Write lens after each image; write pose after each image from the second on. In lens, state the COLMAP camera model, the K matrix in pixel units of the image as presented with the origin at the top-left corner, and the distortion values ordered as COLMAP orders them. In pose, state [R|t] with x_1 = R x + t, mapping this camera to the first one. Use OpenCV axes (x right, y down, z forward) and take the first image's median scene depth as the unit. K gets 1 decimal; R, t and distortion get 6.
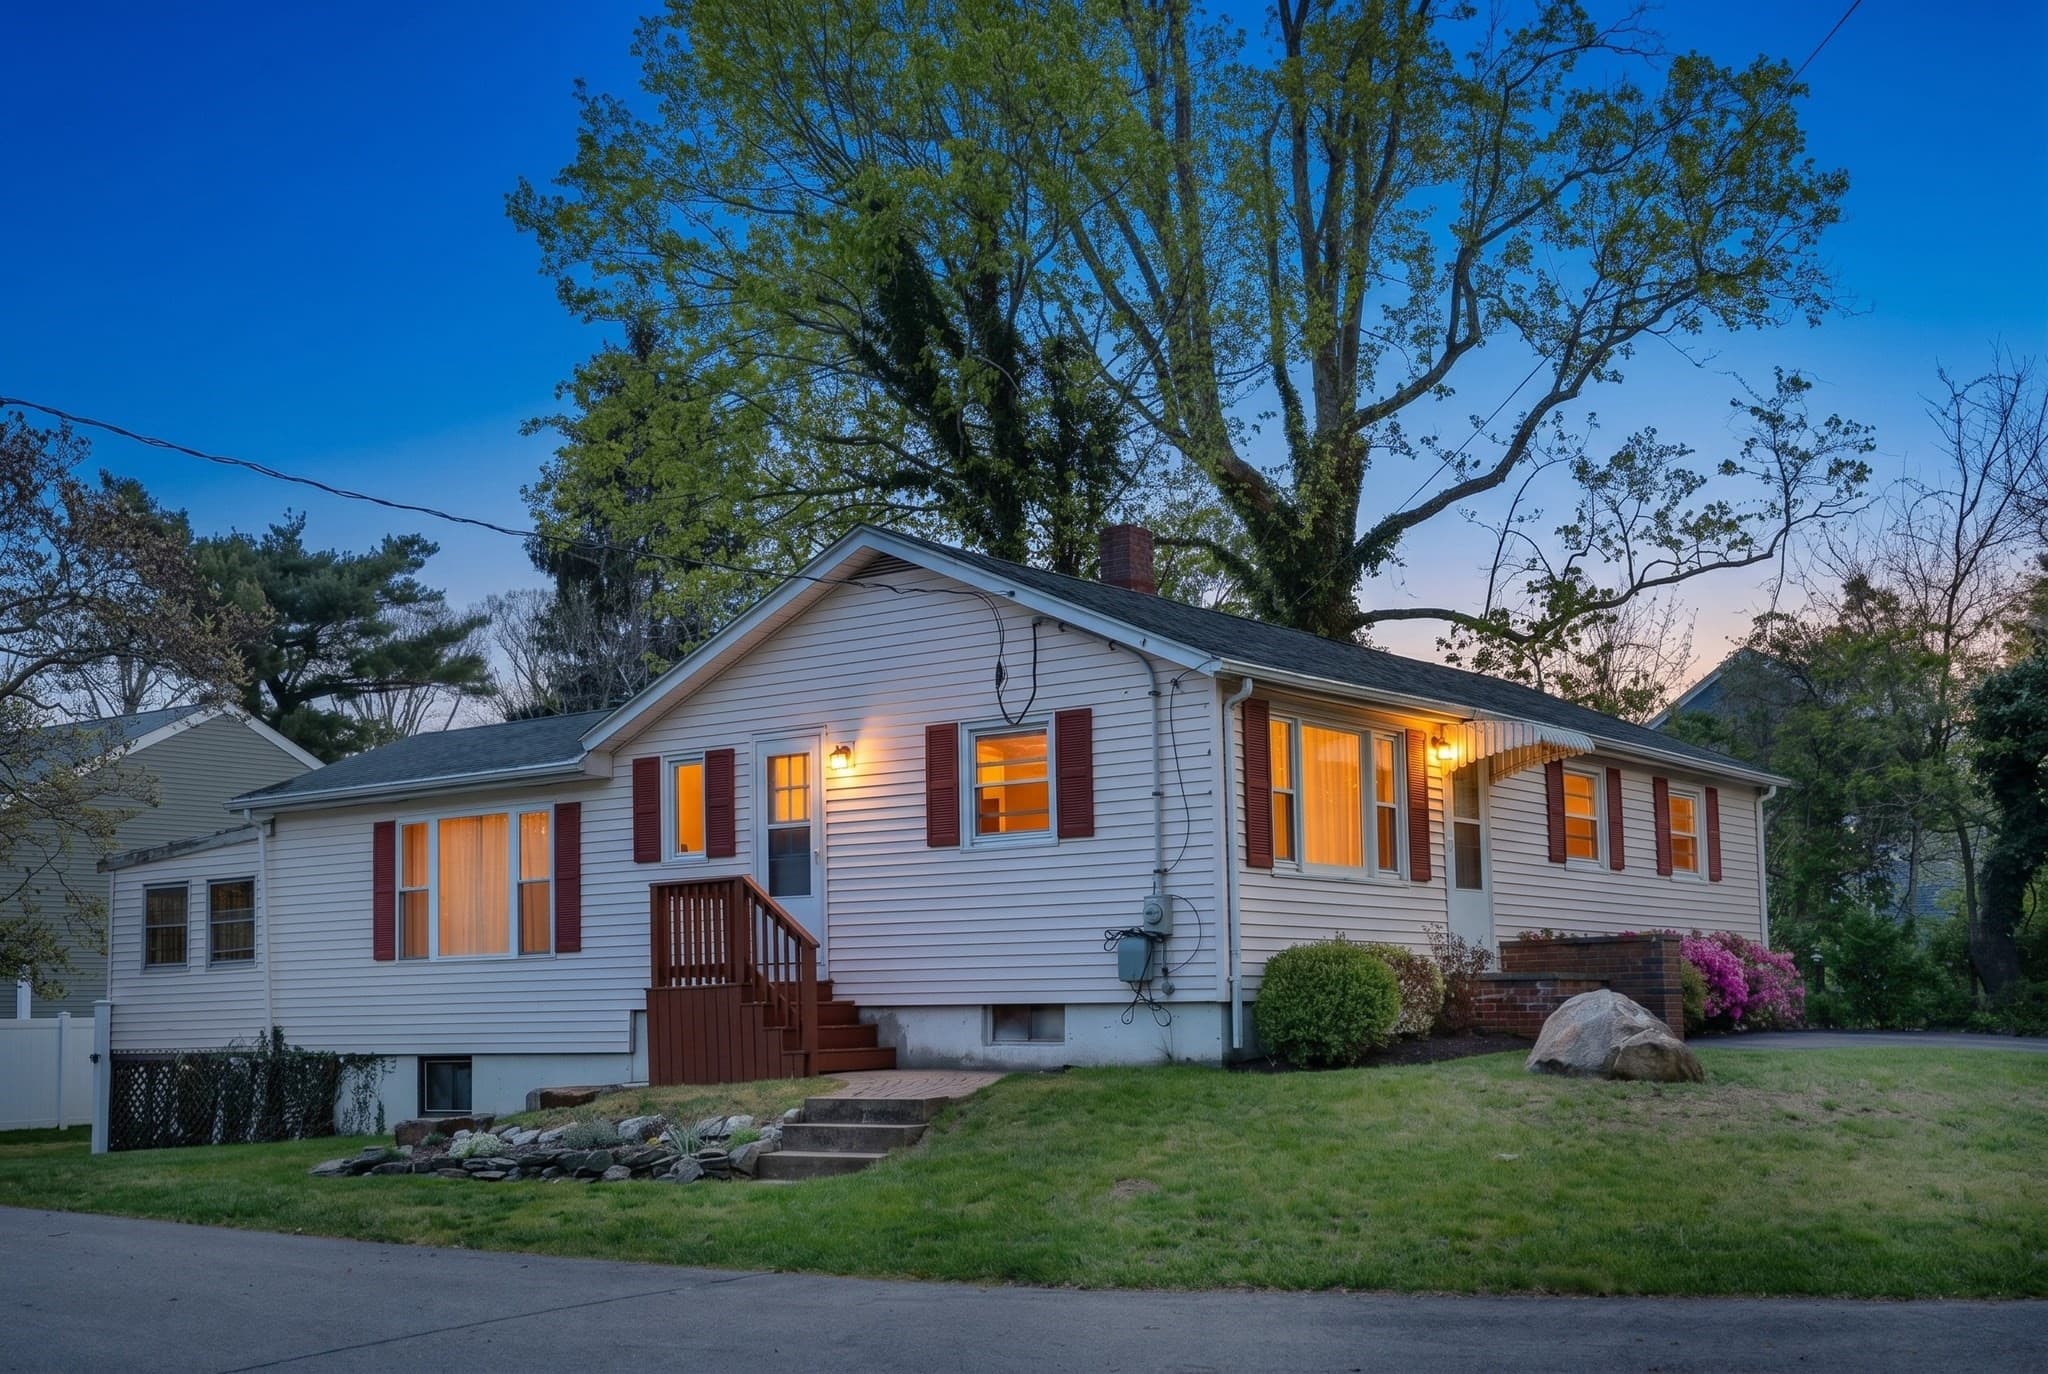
lens RADIAL K [[2284.7, 0, 1031.6], [0, 2284.7, 837.5], [0, 0, 1]] dist [0.001417, 0.654585]
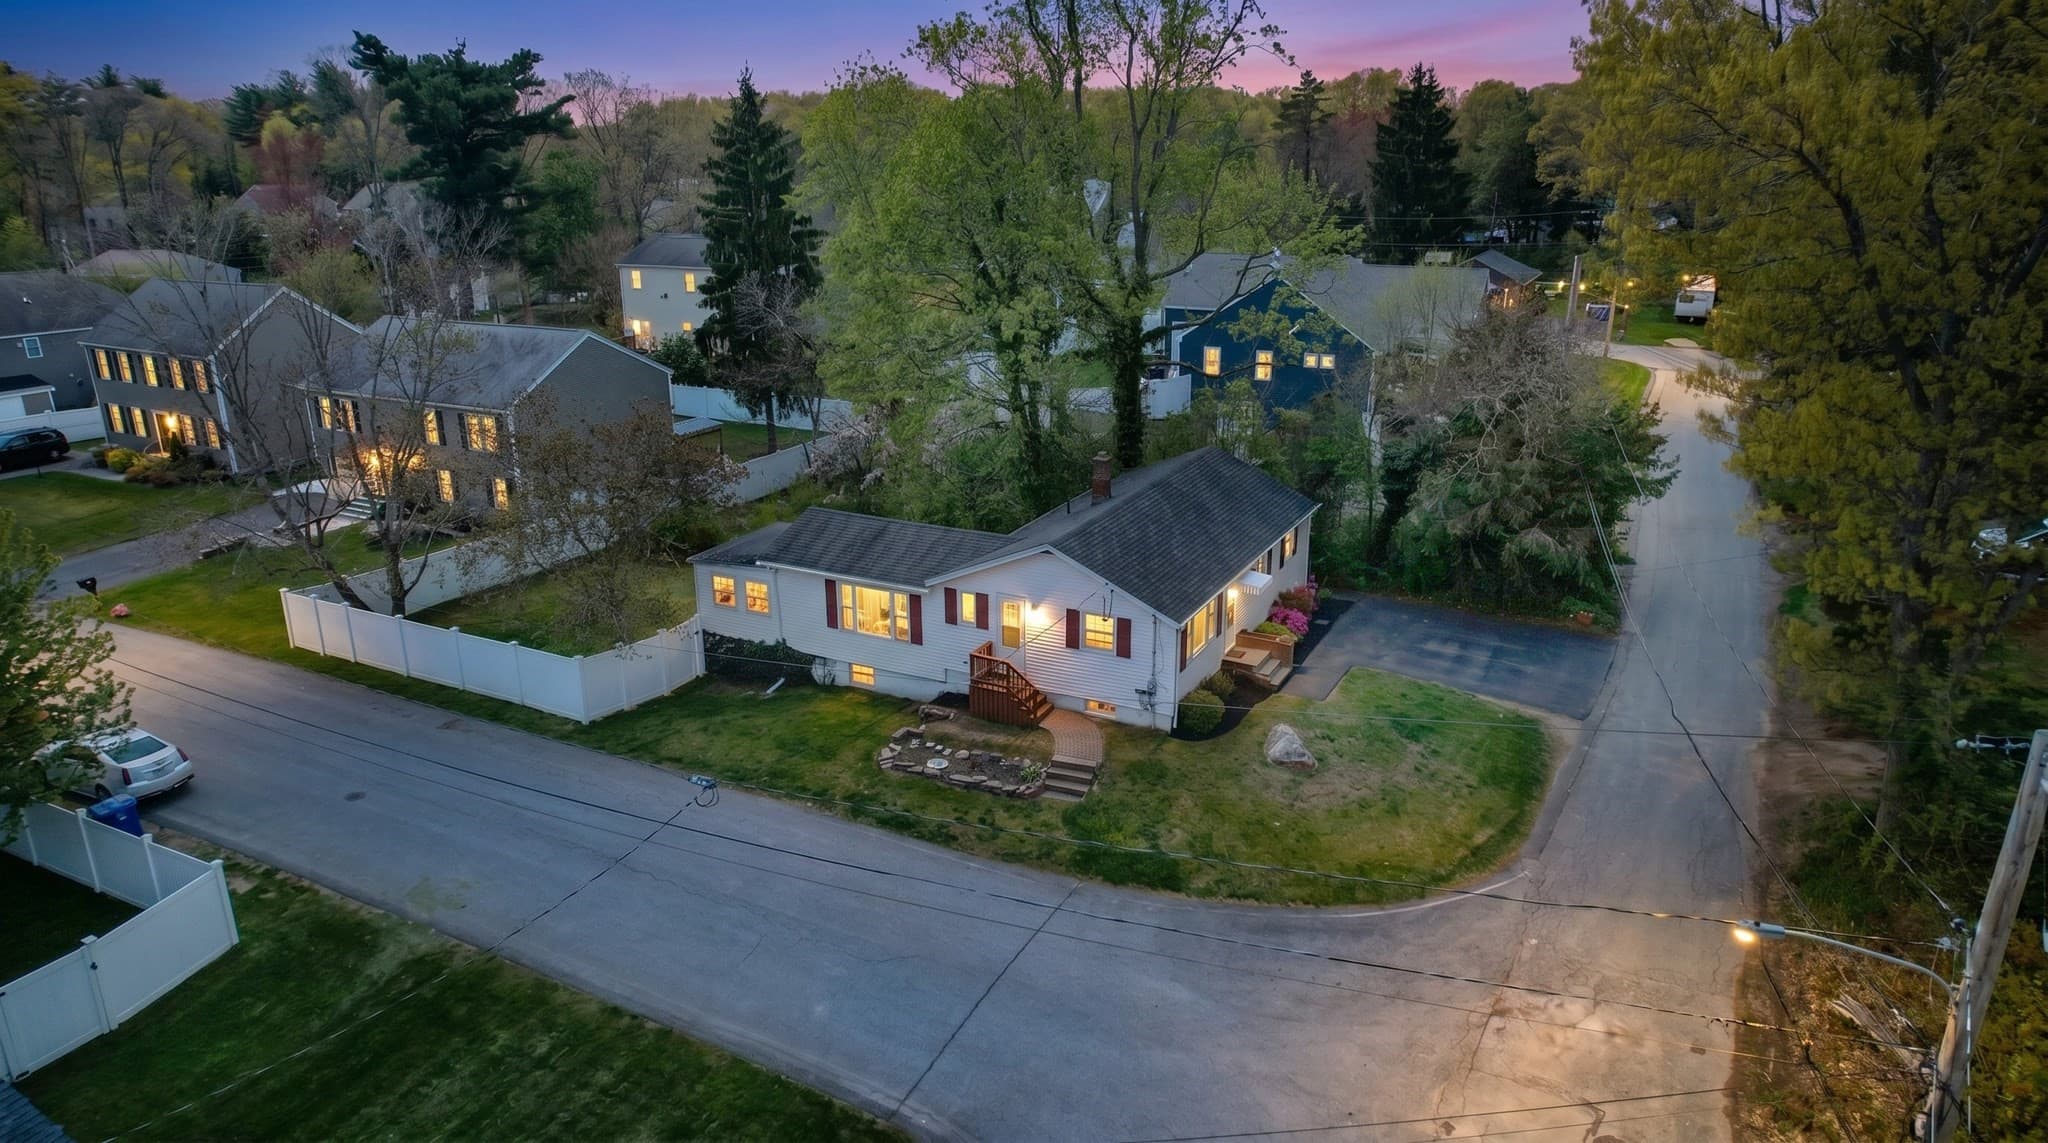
lens RADIAL K [[1290.2, 0, 1024.0], [0, 1290.2, 571.5], [0, 0, 1]] dist [-0.014750, 0.000824]
pose [[0.984514, -0.040847, 0.170484, -0.359208], [-0.028719, 0.921760, 0.386697, -0.688048], [-0.172940, -0.385604, 0.906312, -0.453133]]
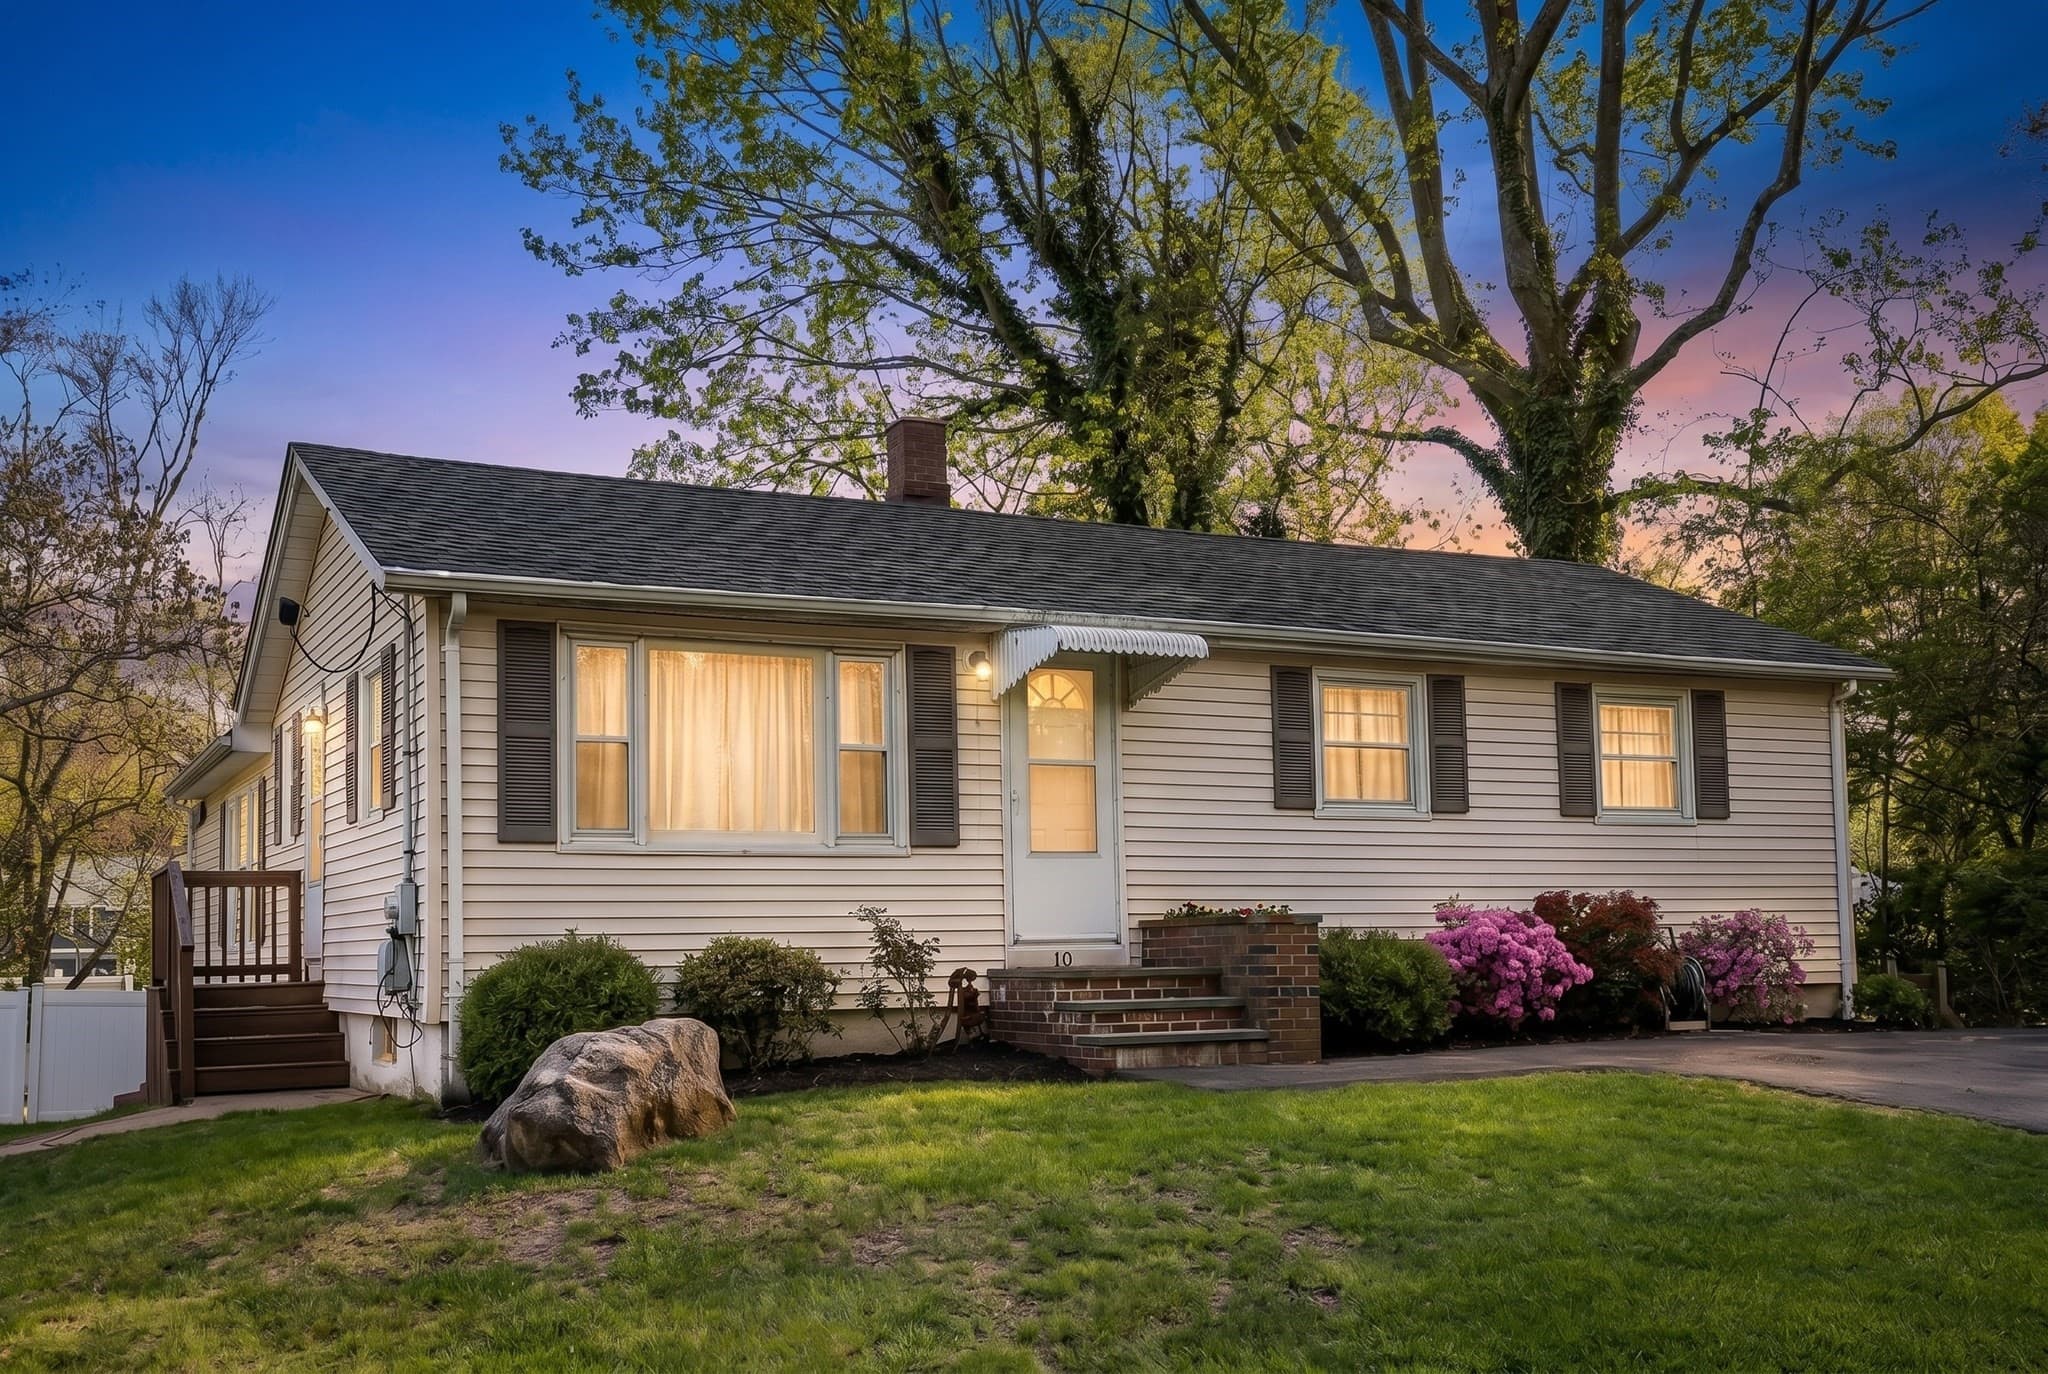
lens RADIAL K [[2125.4, 0, 1025.6], [0, 2125.4, 861.7], [0, 0, 1]] dist [0.002873, 0.010564]
pose [[0.898258, -0.026339, -0.438679, 0.486551], [0.042313, 0.998748, 0.026675, 0.006727], [0.437427, -0.042523, 0.898248, 0.378228]]
